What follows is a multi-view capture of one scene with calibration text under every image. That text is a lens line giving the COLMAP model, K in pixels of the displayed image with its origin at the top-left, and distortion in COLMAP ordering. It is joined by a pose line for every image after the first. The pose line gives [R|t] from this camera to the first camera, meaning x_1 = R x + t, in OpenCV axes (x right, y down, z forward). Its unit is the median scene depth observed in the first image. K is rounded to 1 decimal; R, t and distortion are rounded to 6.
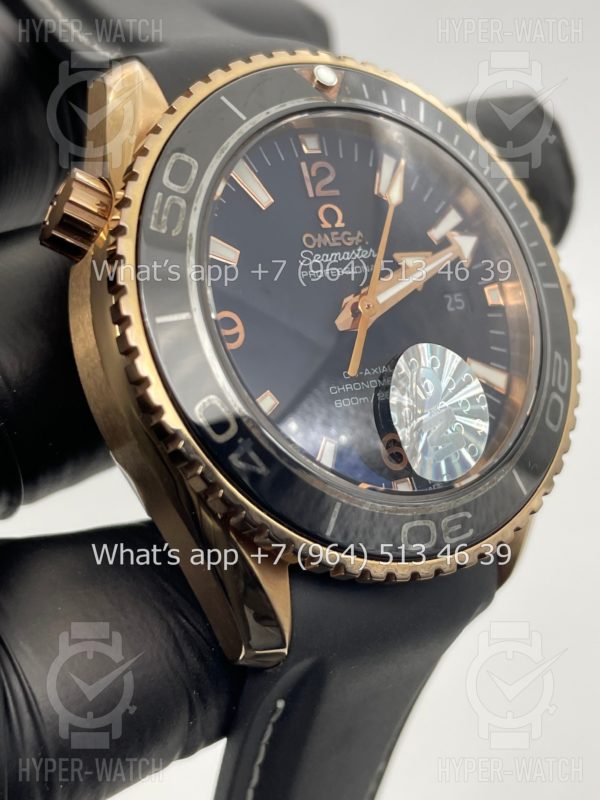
lens RADIAL K [[1327.2, 0, 305.2], [0, 1327.2, 398.9], [0, 0, 1]] dist [0.040624, 0.000000]
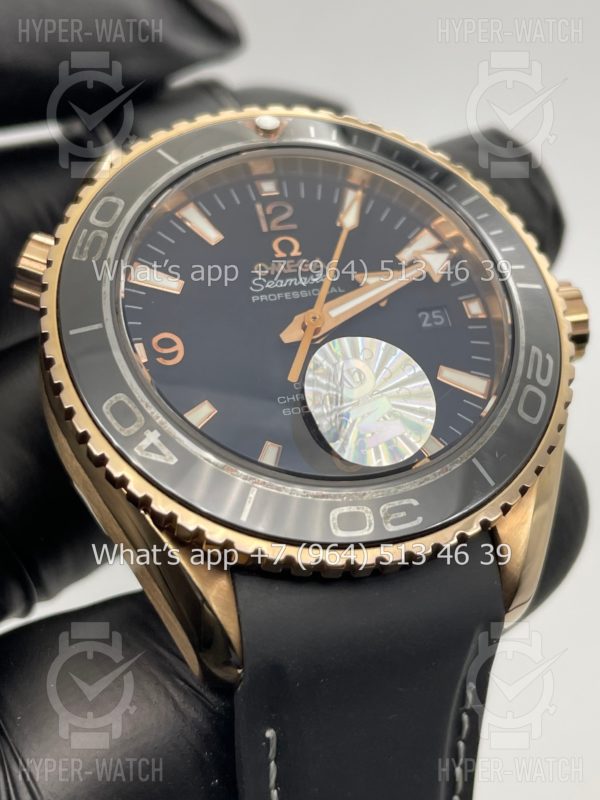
lens RADIAL K [[1327.2, 0, 295.9], [0, 1327.2, 396.5], [0, 0, 1]] dist [0.040624, 0.000000]
pose [[0.932046, -0.144425, -0.332312, 0.367525], [0.065023, 0.968908, -0.238722, 0.233393], [0.356457, 0.200892, 0.912459, 0.075573]]
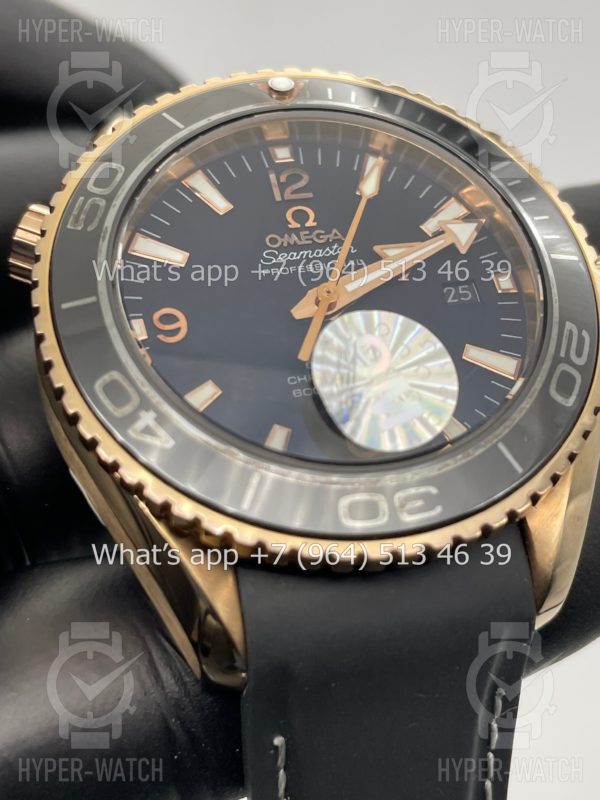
lens RADIAL K [[1327.2, 0, 292.6], [0, 1327.2, 399.6], [0, 0, 1]] dist [0.040624, 0.000000]
pose [[0.914643, -0.143486, -0.377942, 0.372710], [0.051796, 0.968780, -0.242449, 0.233724], [0.400931, 0.202179, 0.893520, 0.162459]]
